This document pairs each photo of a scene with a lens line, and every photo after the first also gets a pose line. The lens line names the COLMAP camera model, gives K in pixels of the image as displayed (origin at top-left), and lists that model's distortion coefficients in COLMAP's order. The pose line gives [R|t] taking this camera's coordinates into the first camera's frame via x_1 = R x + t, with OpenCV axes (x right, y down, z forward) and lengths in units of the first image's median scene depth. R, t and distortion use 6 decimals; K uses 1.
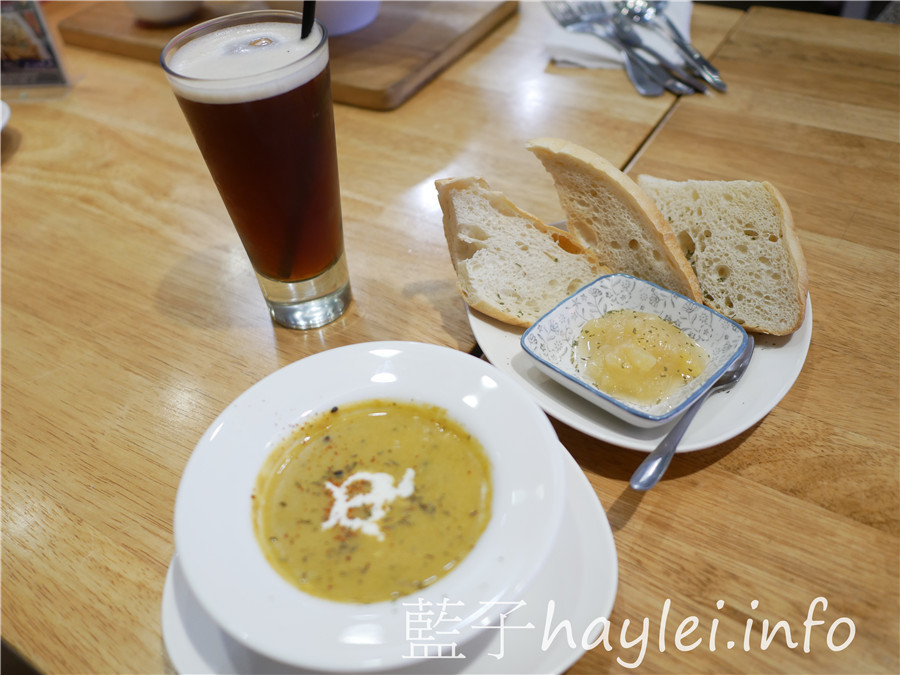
lens RADIAL K [[788.5, 0, 449.3], [0, 788.5, 298.3], [0, 0, 1]] dist [0.000332, -0.001250]
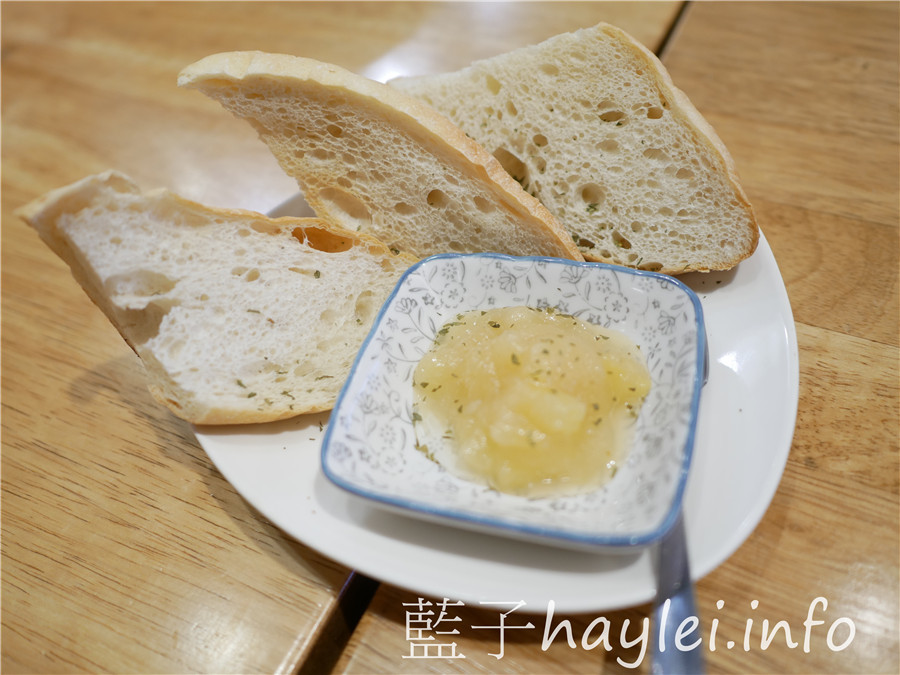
lens RADIAL K [[777.3, 0, 450.0], [0, 777.3, 337.5], [0, 0, 1]] dist [-0.052827, -0.000625]
pose [[0.880812, -0.377446, 0.285839, 0.050548], [0.344142, 0.925012, 0.160991, -0.064356], [-0.325170, -0.043433, 0.944658, 0.489041]]
